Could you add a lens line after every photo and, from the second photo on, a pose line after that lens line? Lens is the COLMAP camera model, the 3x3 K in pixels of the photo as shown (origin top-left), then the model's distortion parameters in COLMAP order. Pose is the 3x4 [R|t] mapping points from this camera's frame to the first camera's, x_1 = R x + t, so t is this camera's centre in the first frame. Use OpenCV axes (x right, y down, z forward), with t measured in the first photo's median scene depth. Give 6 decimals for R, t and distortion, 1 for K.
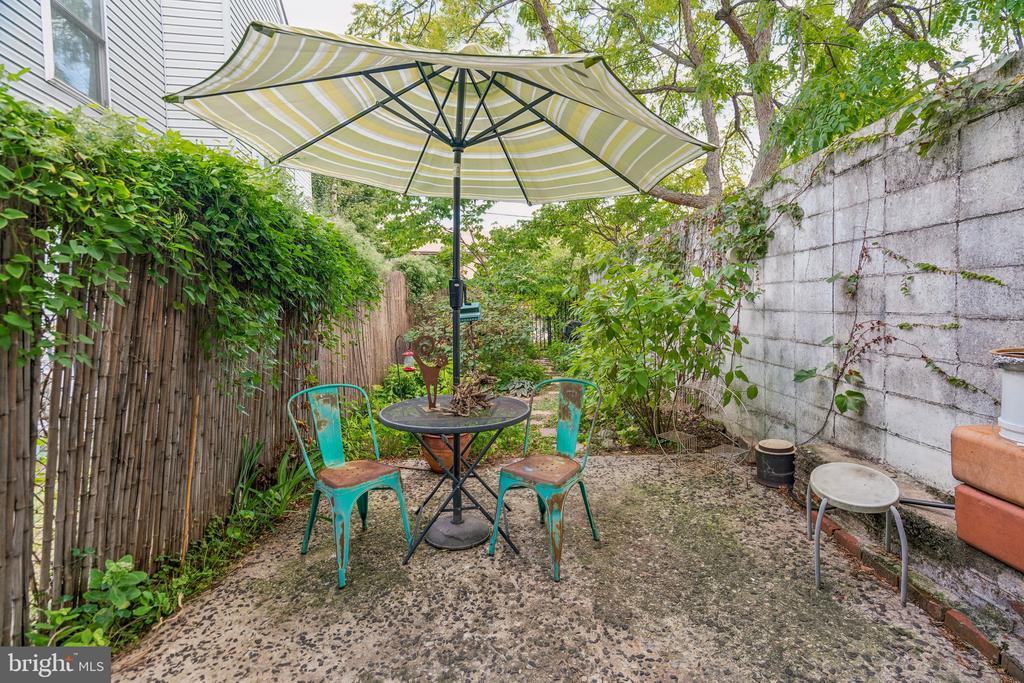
lens RADIAL K [[467.1, 0, 511.2], [0, 467.1, 316.7], [0, 0, 1]] dist [-0.001041, 0.007341]
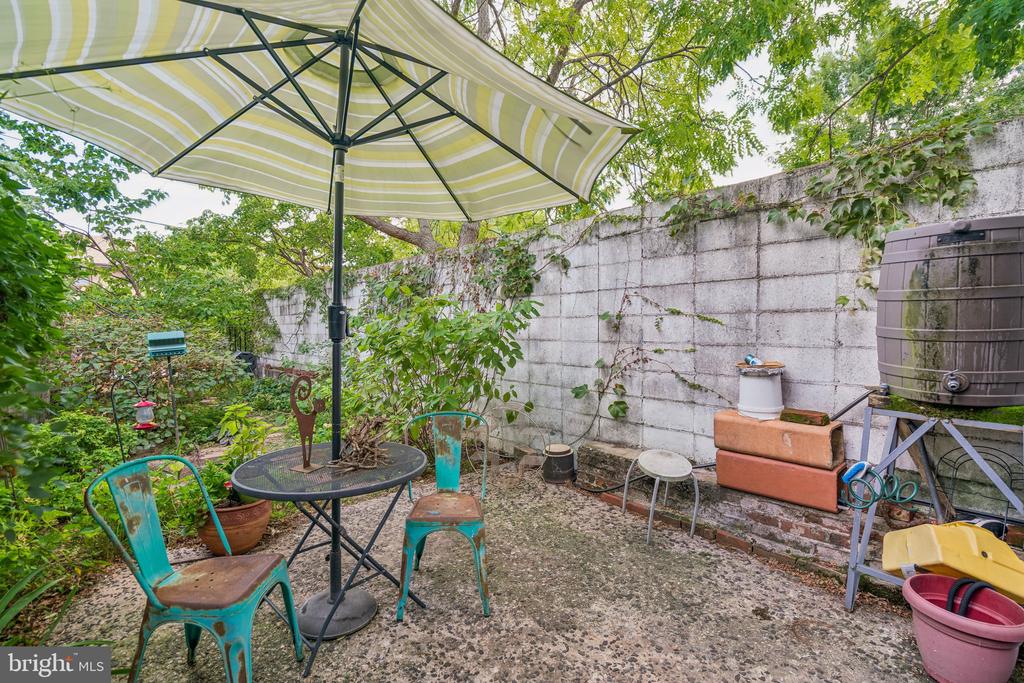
lens RADIAL K [[465.3, 0, 512.0], [0, 465.3, 341.5], [0, 0, 1]] dist [-0.001931, 0.007954]
pose [[0.762056, -0.007055, 0.647472, -0.418310], [0.012838, 0.999909, -0.004216, -0.008206], [-0.647383, 0.011525, 0.762077, 0.177393]]
